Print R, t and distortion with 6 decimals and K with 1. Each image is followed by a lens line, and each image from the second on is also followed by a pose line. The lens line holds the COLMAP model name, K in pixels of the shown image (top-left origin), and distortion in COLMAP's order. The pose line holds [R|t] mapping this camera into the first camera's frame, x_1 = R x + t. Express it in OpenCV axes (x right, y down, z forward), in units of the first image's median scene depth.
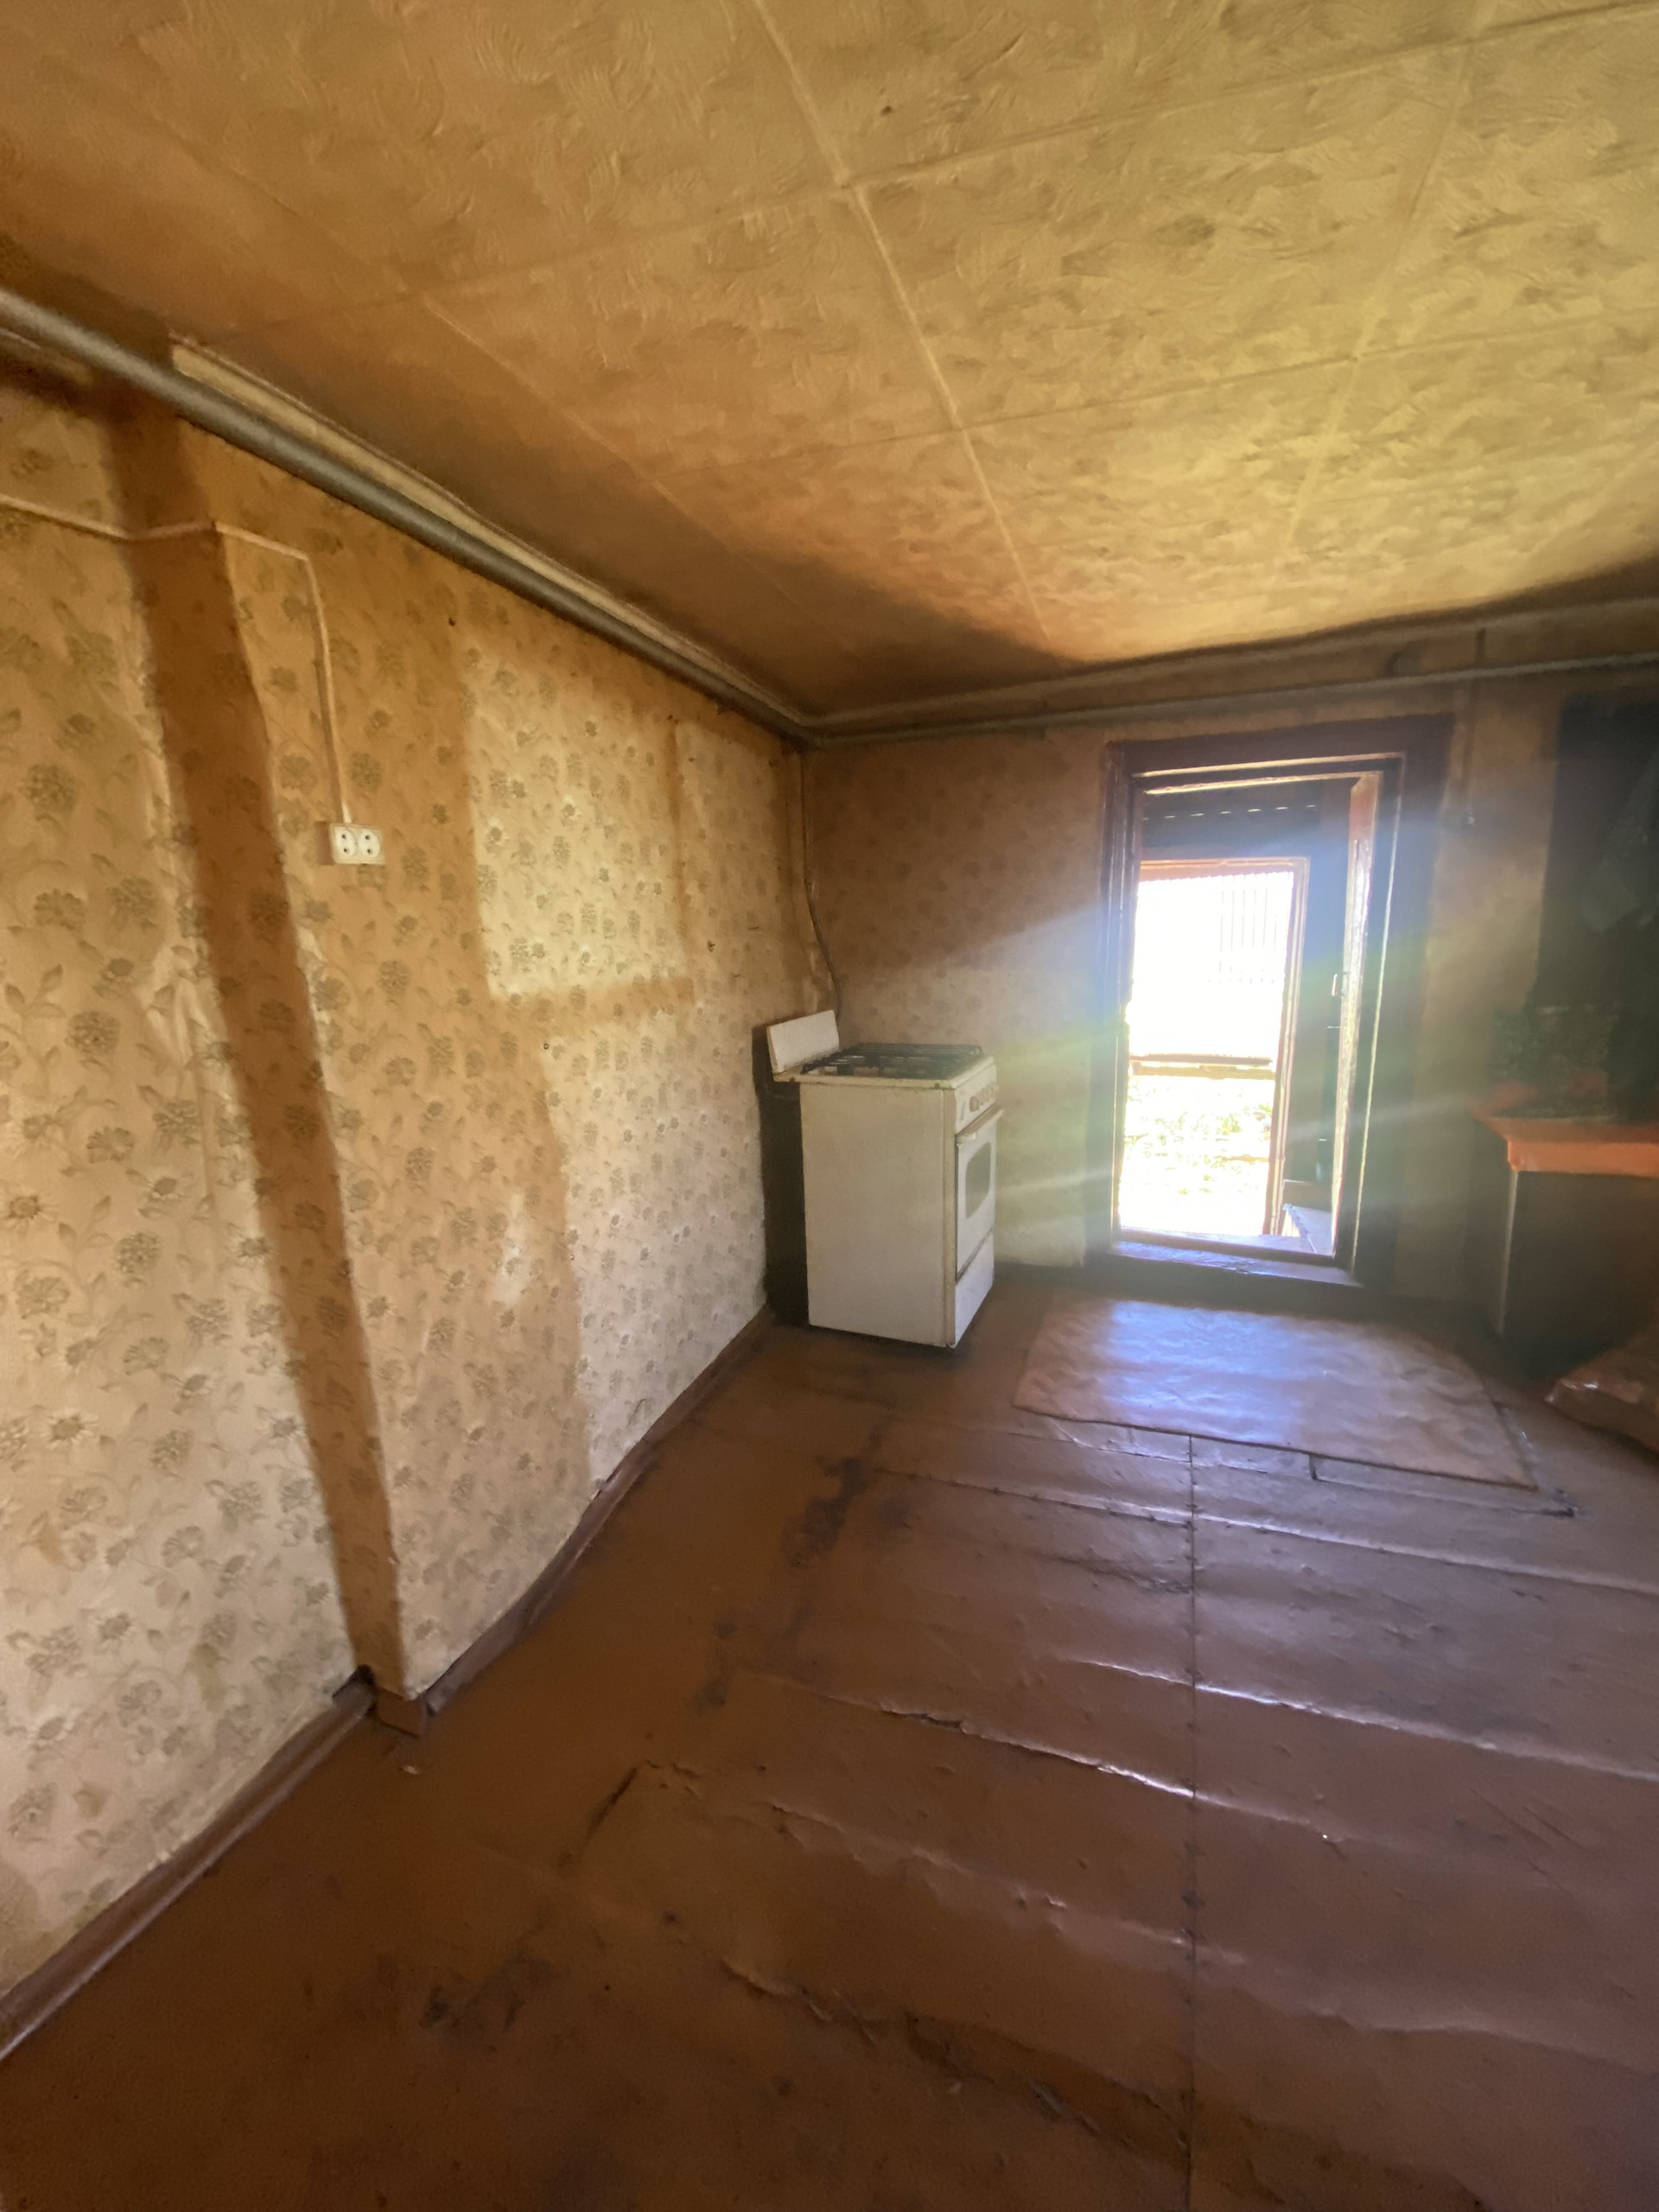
lens RADIAL K [[899.8, 0, 829.5], [0, 899.8, 1106.0], [0, 0, 1]] dist [-0.002543, -0.000257]
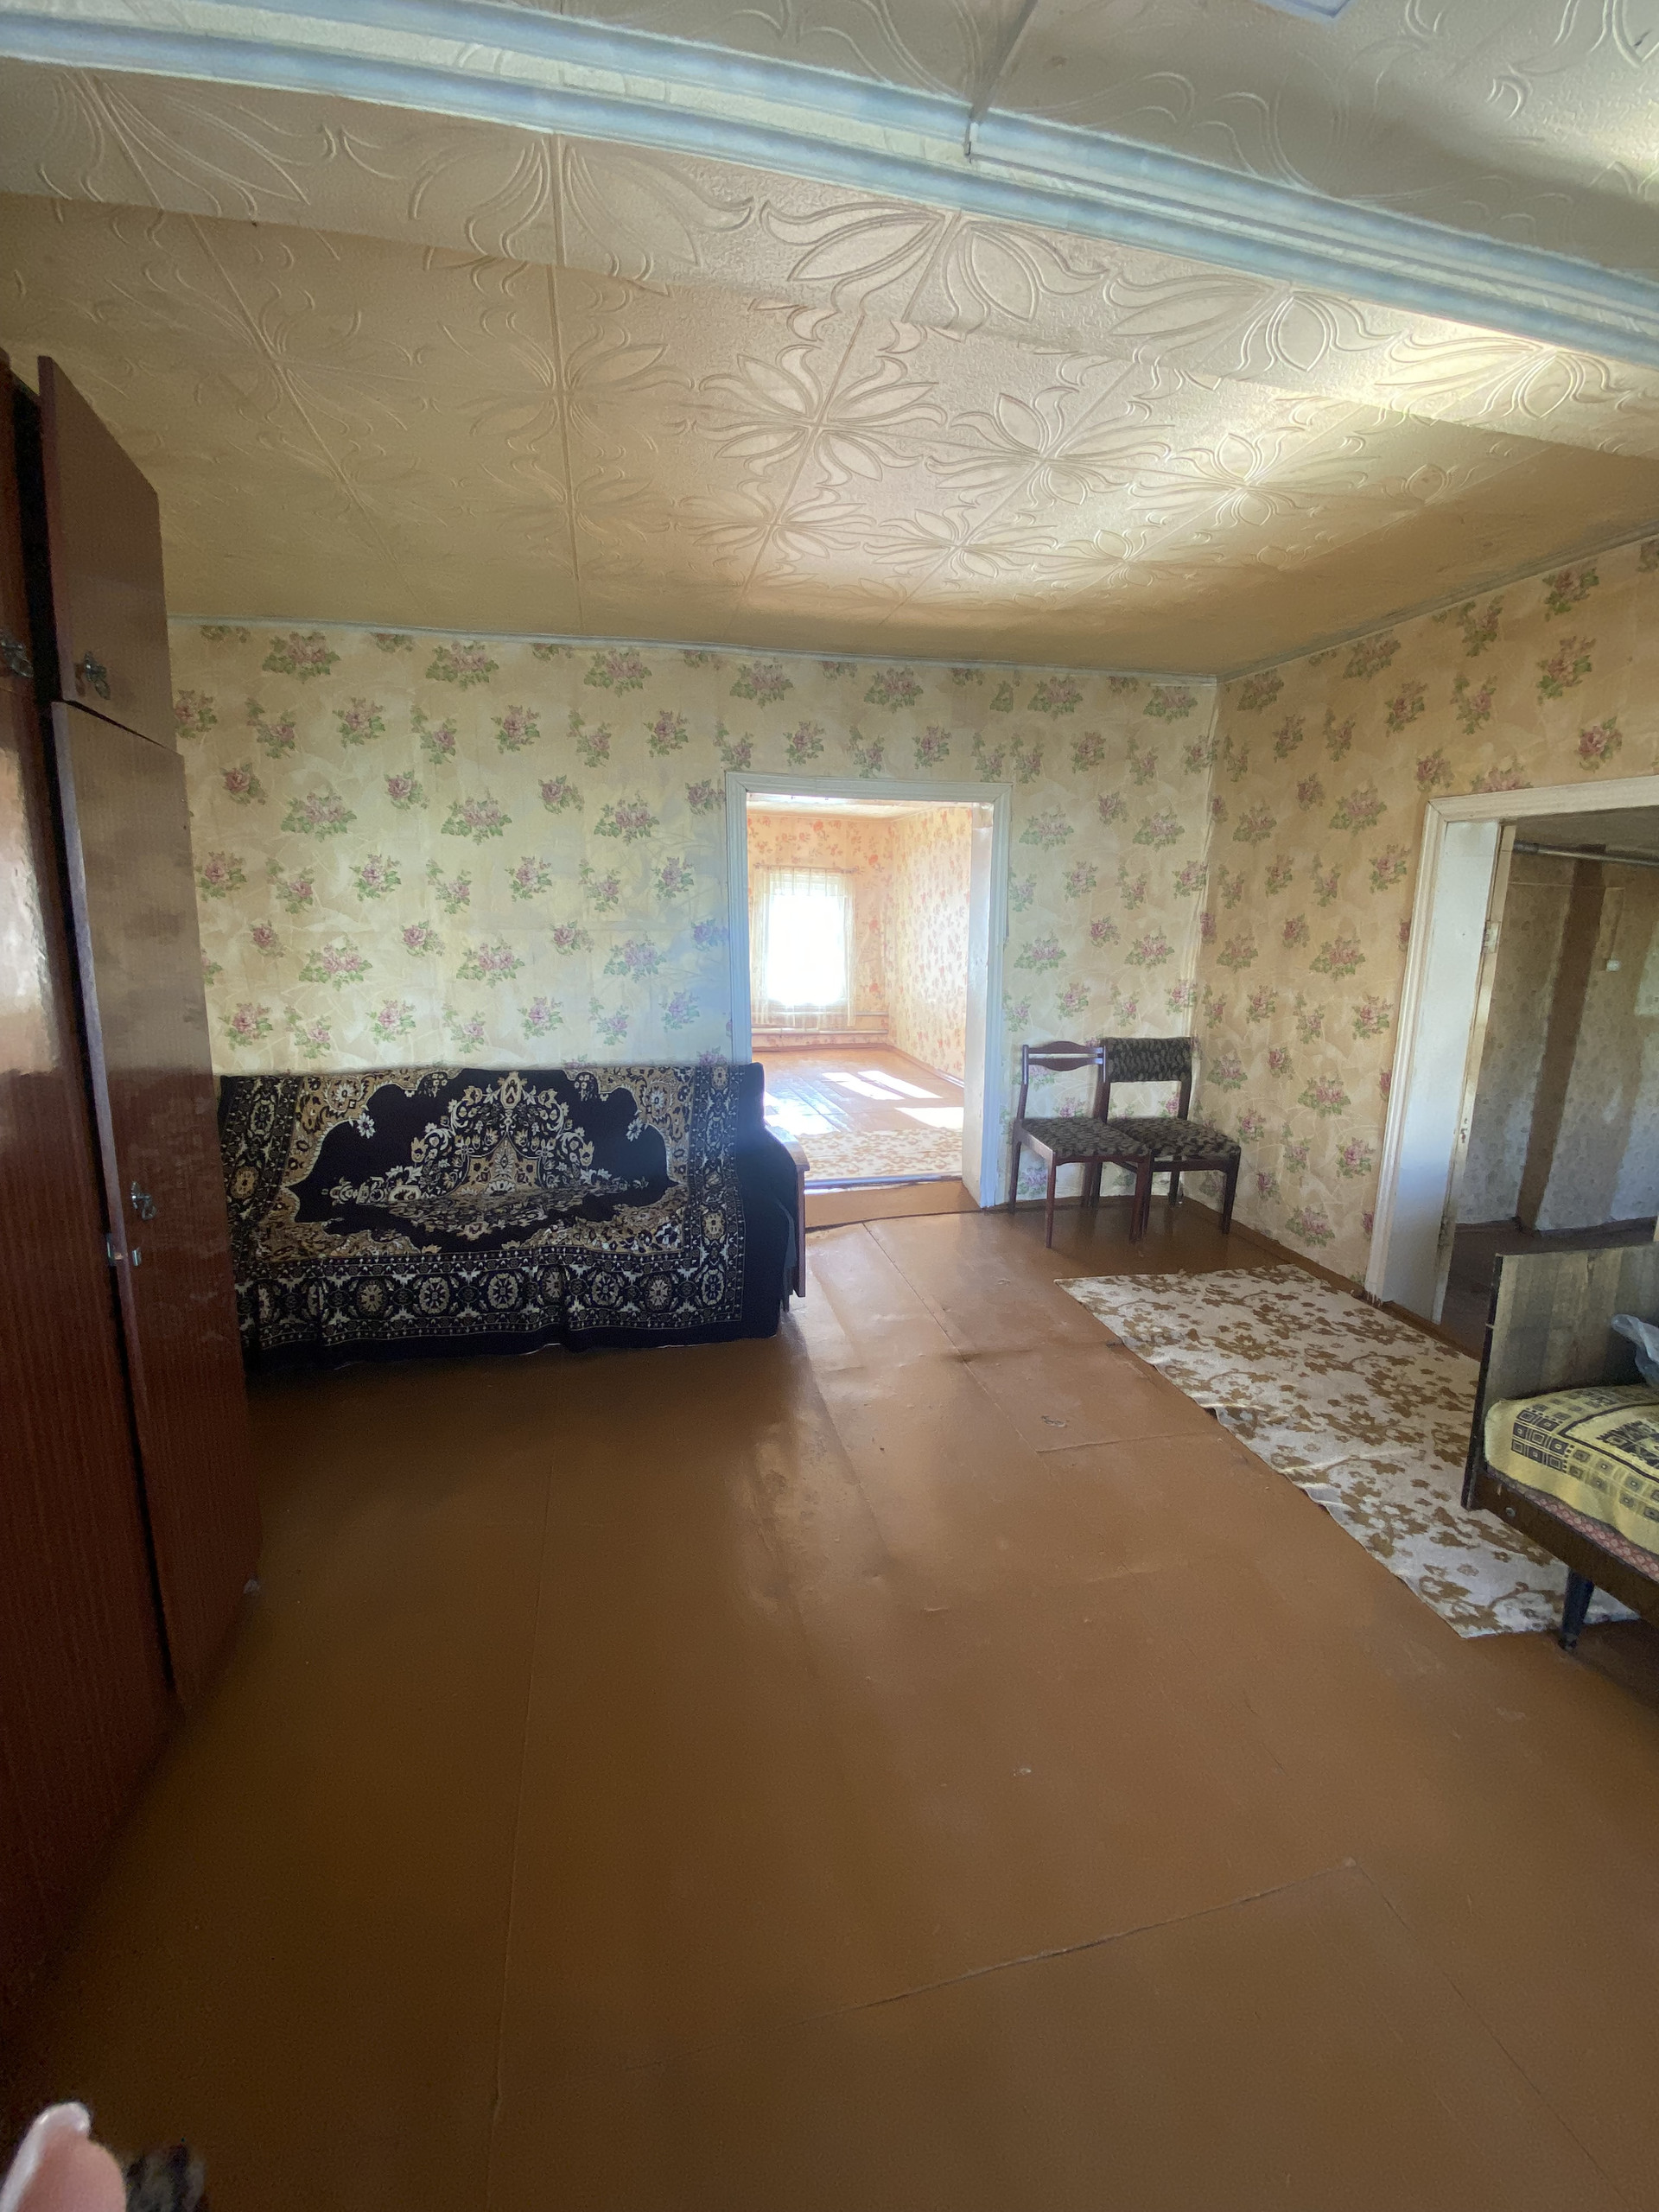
lens RADIAL K [[899.8, 0, 829.5], [0, 899.8, 1106.0], [0, 0, 1]] dist [-0.002543, -0.000257]
pose [[0.572257, 0.216190, -0.791065, 0.539366], [-0.220897, 0.969608, 0.105187, 0.480995], [0.789763, 0.114550, 0.602621, -3.040765]]
